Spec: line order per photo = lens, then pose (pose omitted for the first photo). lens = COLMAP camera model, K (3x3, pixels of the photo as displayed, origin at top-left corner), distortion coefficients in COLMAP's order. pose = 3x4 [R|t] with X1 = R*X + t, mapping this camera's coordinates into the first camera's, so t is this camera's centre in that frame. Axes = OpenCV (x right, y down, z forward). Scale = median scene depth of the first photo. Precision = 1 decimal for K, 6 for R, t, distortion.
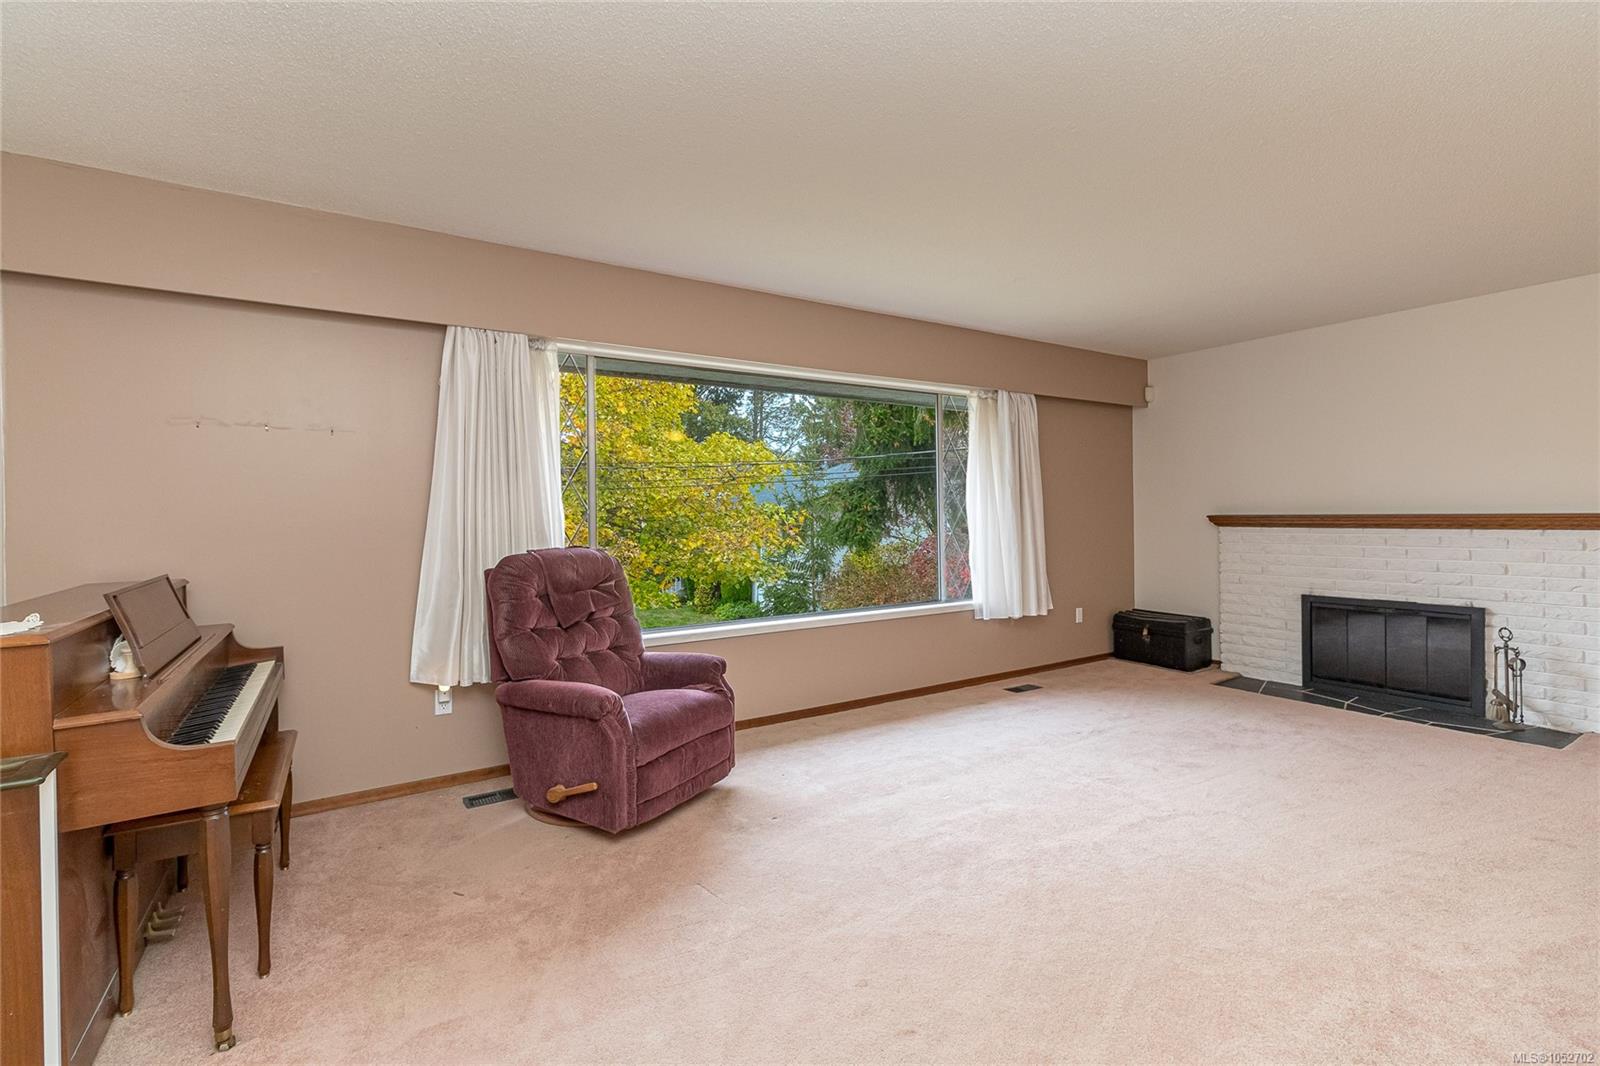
lens RADIAL K [[739.4, 0, 822.8], [0, 739.4, 526.9], [0, 0, 1]] dist [0.000320, 0.000134]
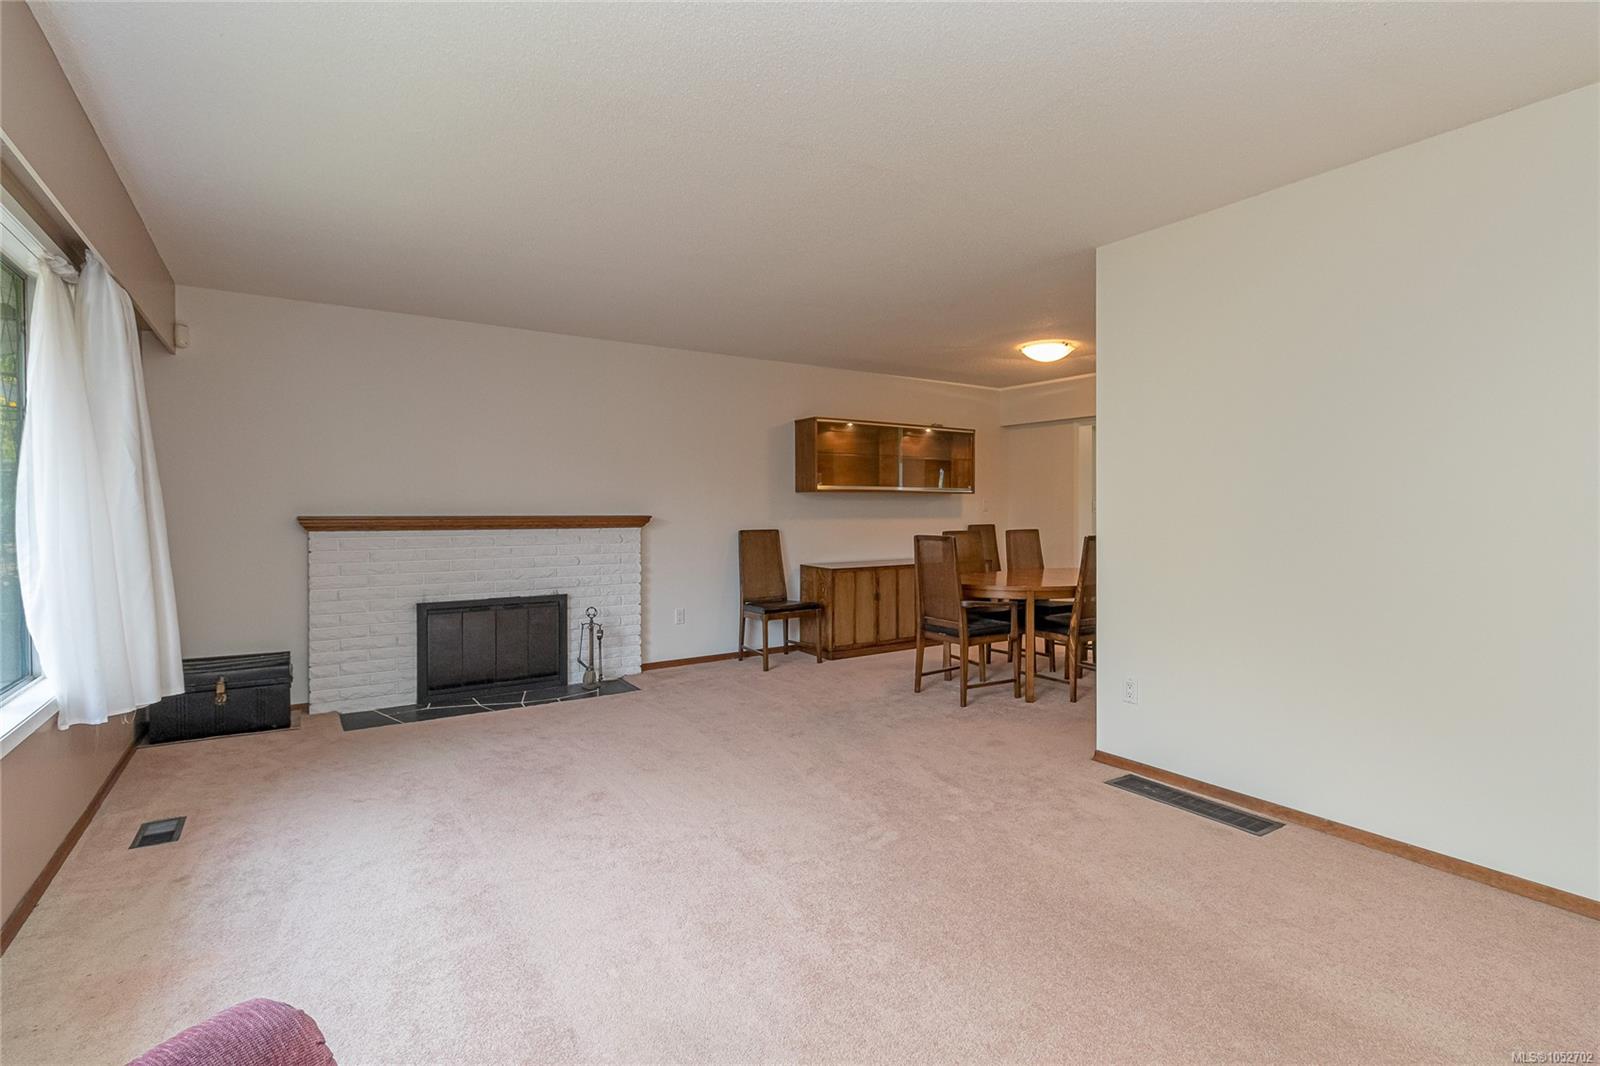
lens RADIAL K [[739.4, 0, 822.8], [0, 739.4, 526.9], [0, 0, 1]] dist [0.000320, 0.000134]
pose [[0.005861, -0.007294, 0.999956, -0.287086], [0.018237, 0.999808, 0.007186, -0.000608], [-0.999817, 0.018194, 0.005993, 0.540407]]
